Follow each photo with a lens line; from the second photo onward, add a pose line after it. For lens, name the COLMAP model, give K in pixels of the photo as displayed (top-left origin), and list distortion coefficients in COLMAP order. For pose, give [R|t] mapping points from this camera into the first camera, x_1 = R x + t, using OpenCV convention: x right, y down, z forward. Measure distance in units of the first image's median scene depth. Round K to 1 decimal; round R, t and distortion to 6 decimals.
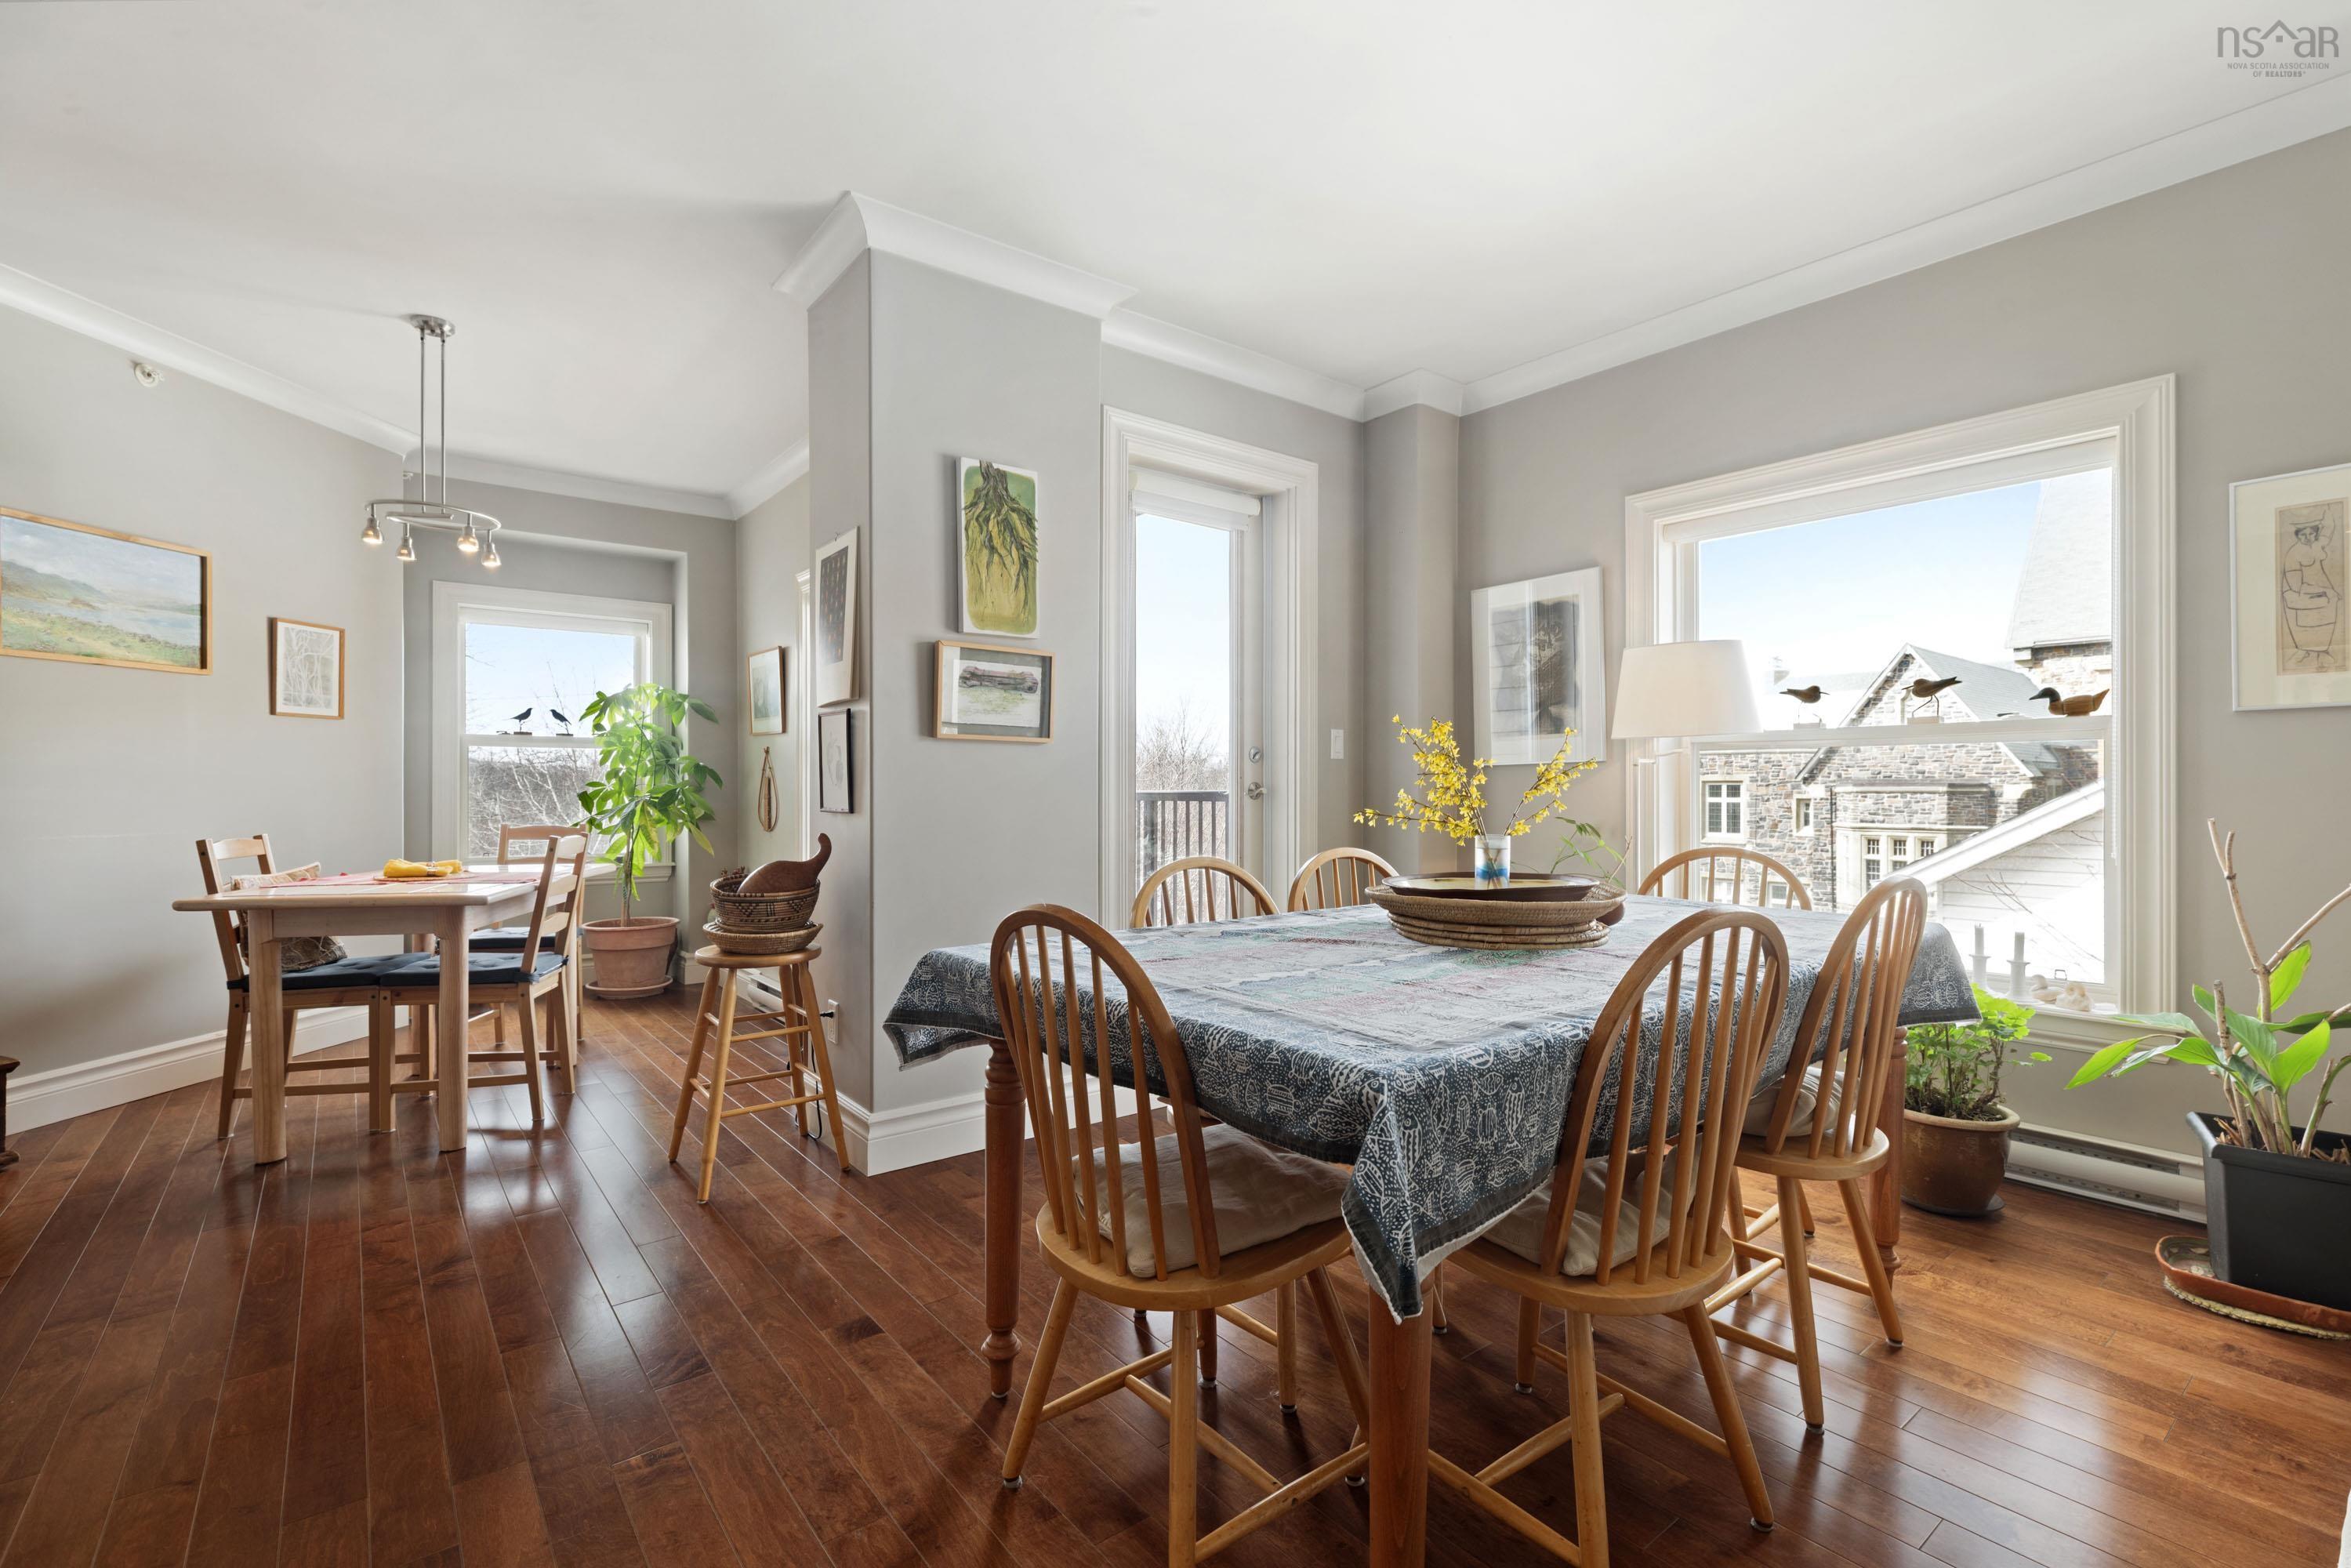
lens RADIAL K [[1072.5, 0, 1166.2], [0, 1072.5, 786.2], [0, 0, 1]] dist [0.012733, -0.003087]
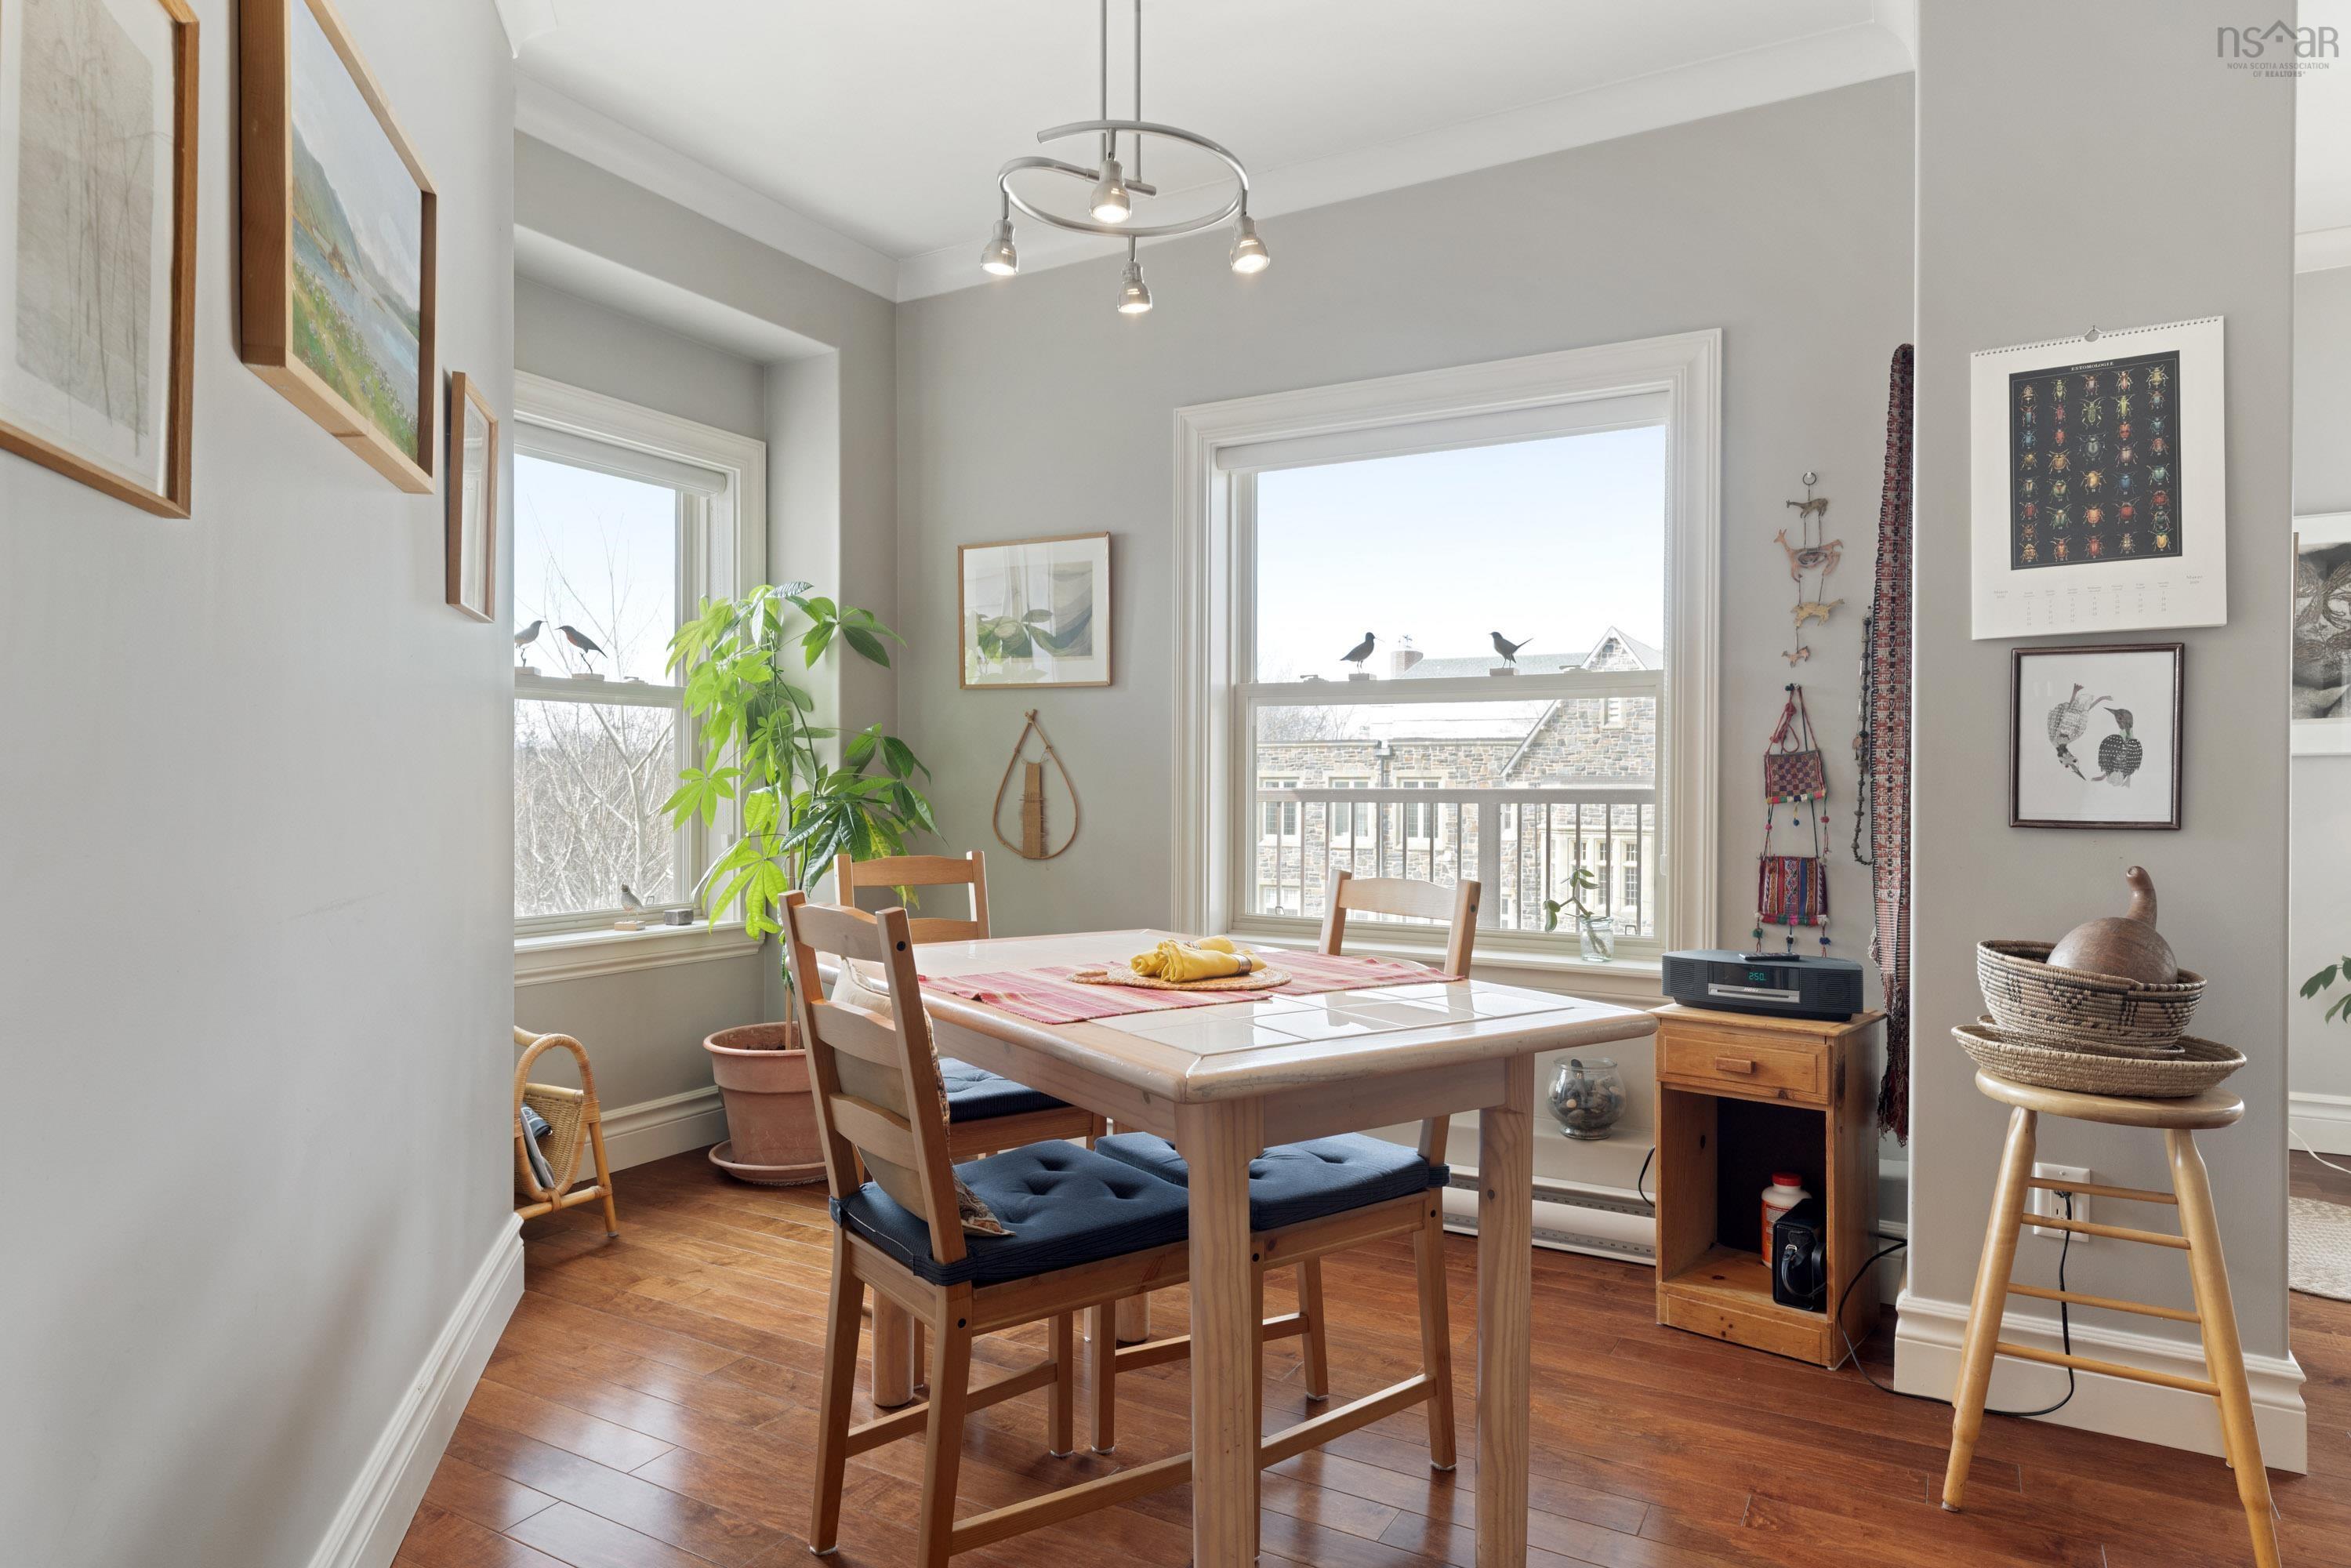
lens RADIAL K [[1411.0, 0, 1134.3], [0, 1411.0, 778.9], [0, 0, 1]] dist [-0.005541, 0.000119]
pose [[0.925111, 0.004890, 0.379666, -0.780887], [-0.004281, 0.999988, -0.002449, 0.002291], [-0.379673, 0.000641, 0.925121, 0.385290]]
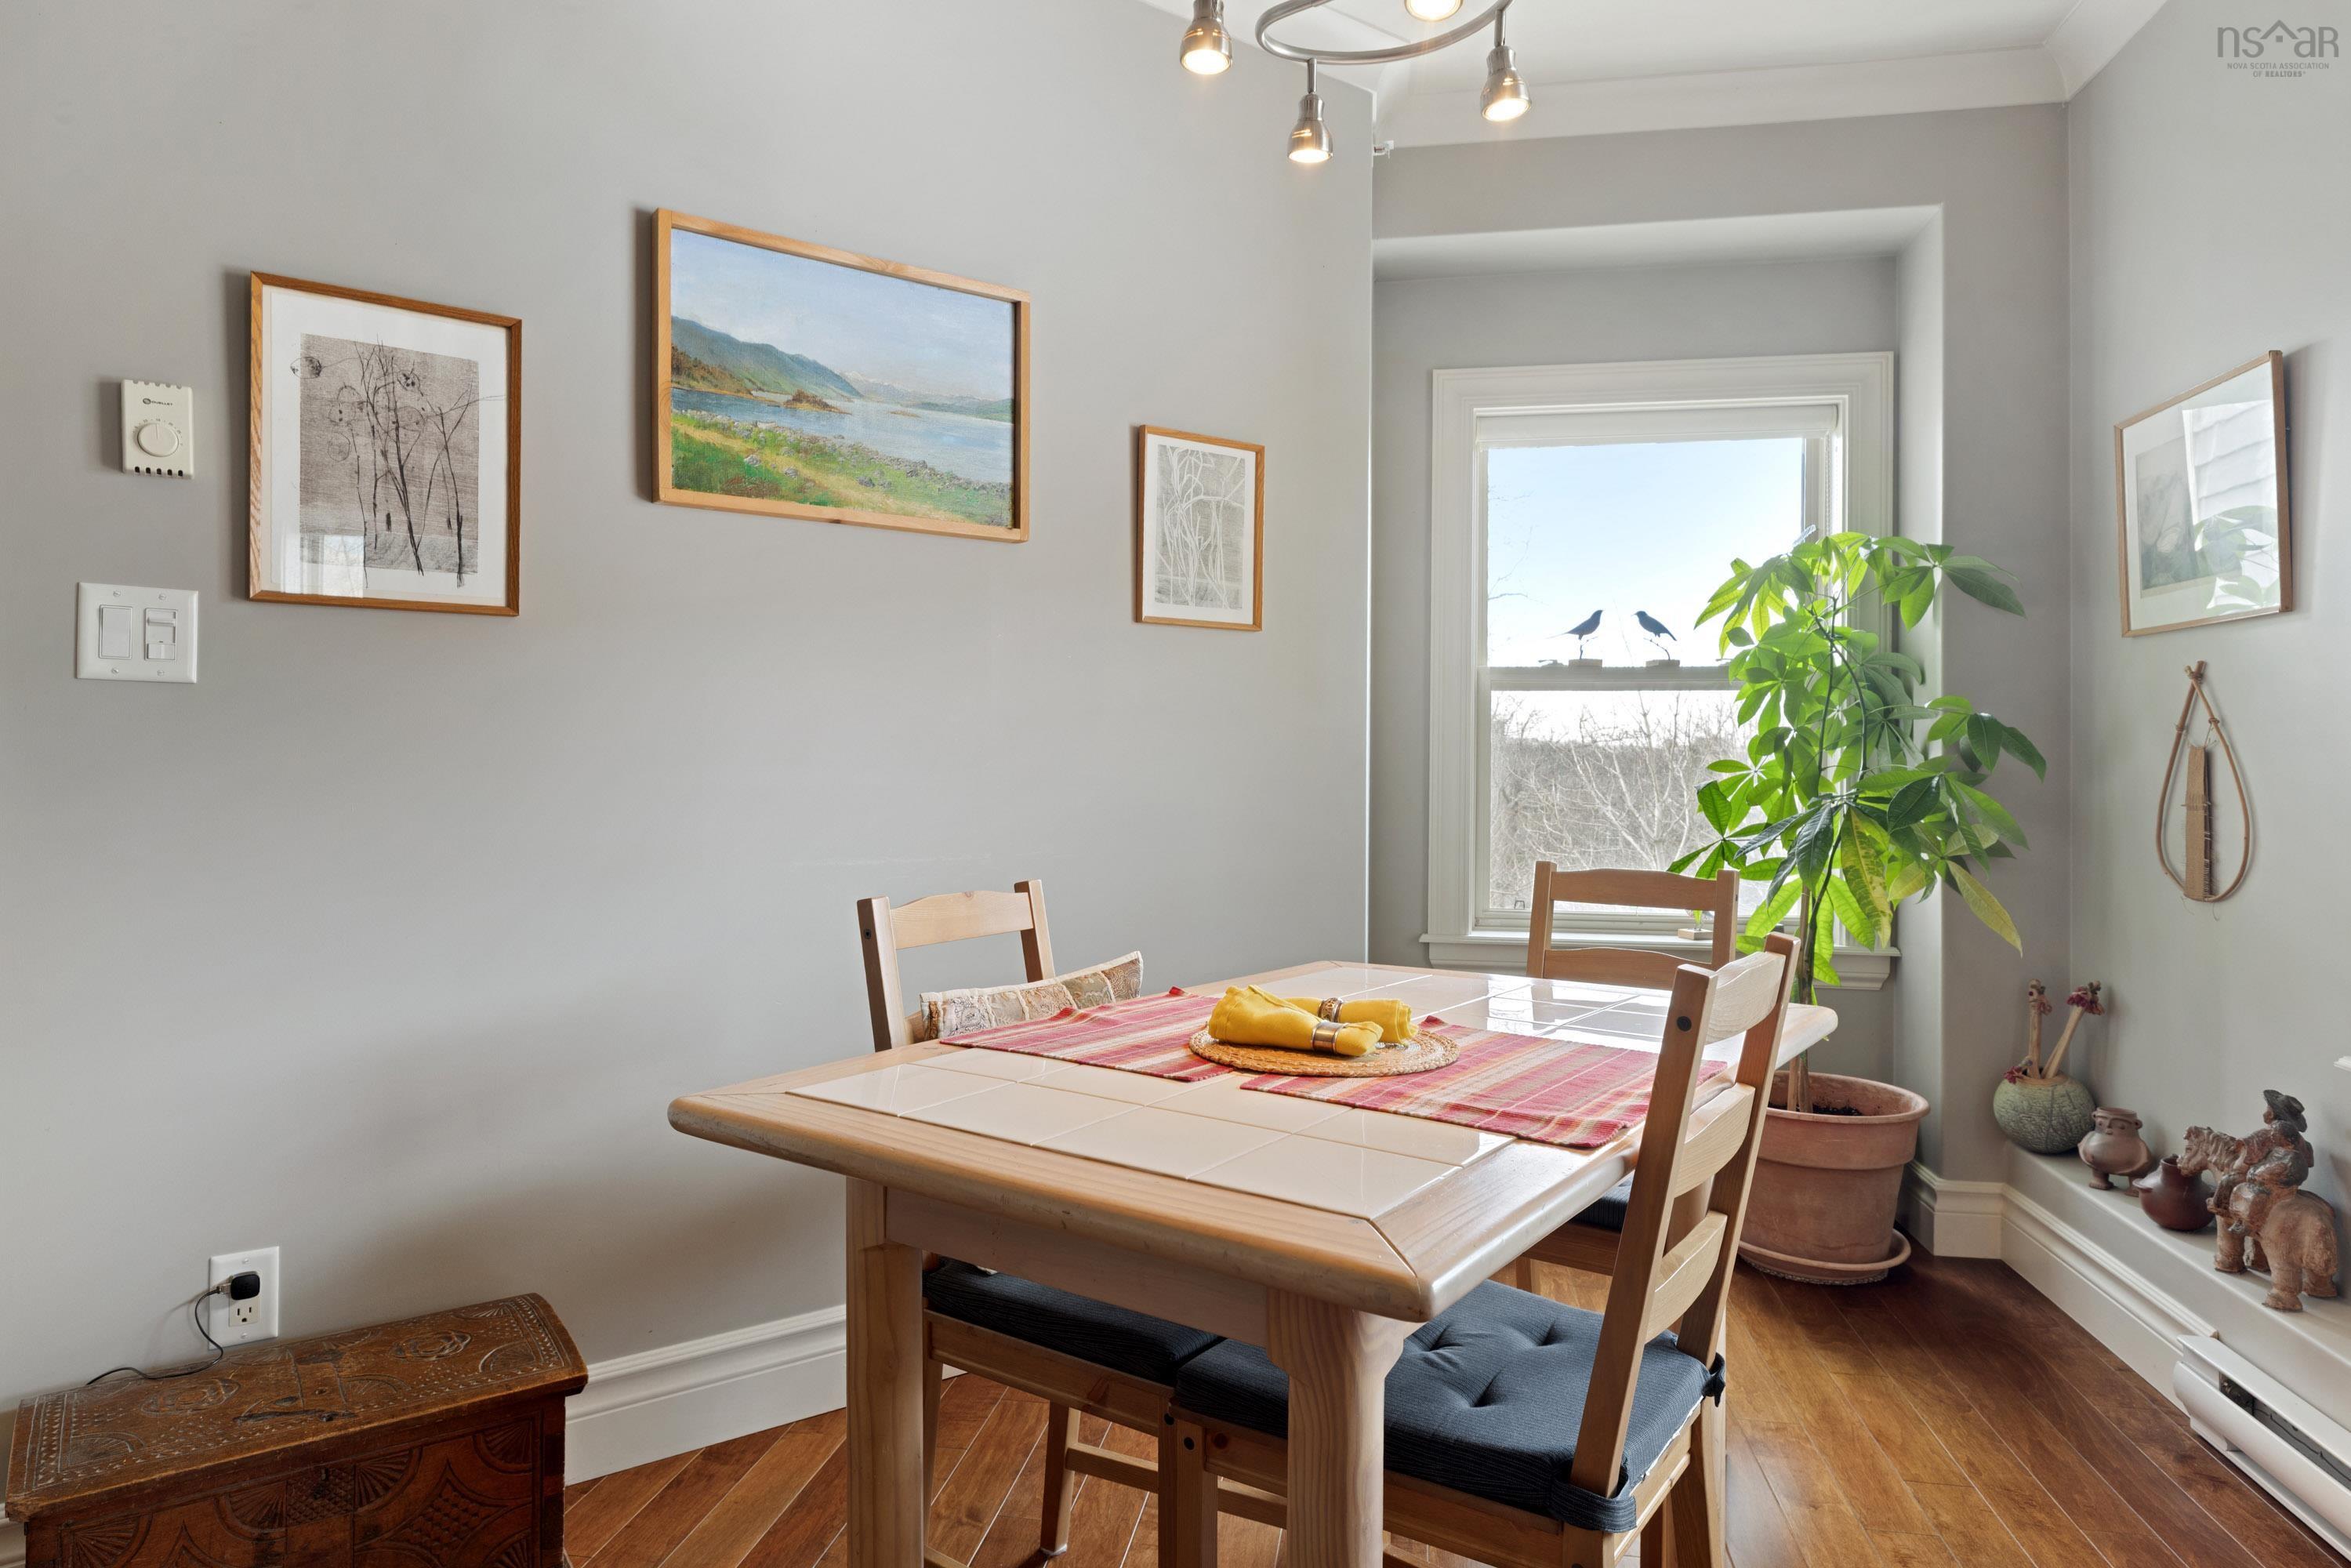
lens RADIAL K [[1411.0, 0, 1158.6], [0, 1411.0, 776.5], [0, 0, 1]] dist [-0.005541, 0.000119]
pose [[0.673890, 0.007517, -0.738794, -0.336014], [-0.005194, 0.999972, 0.005436, 0.001253], [0.738814, 0.000174, 0.673910, 0.561385]]
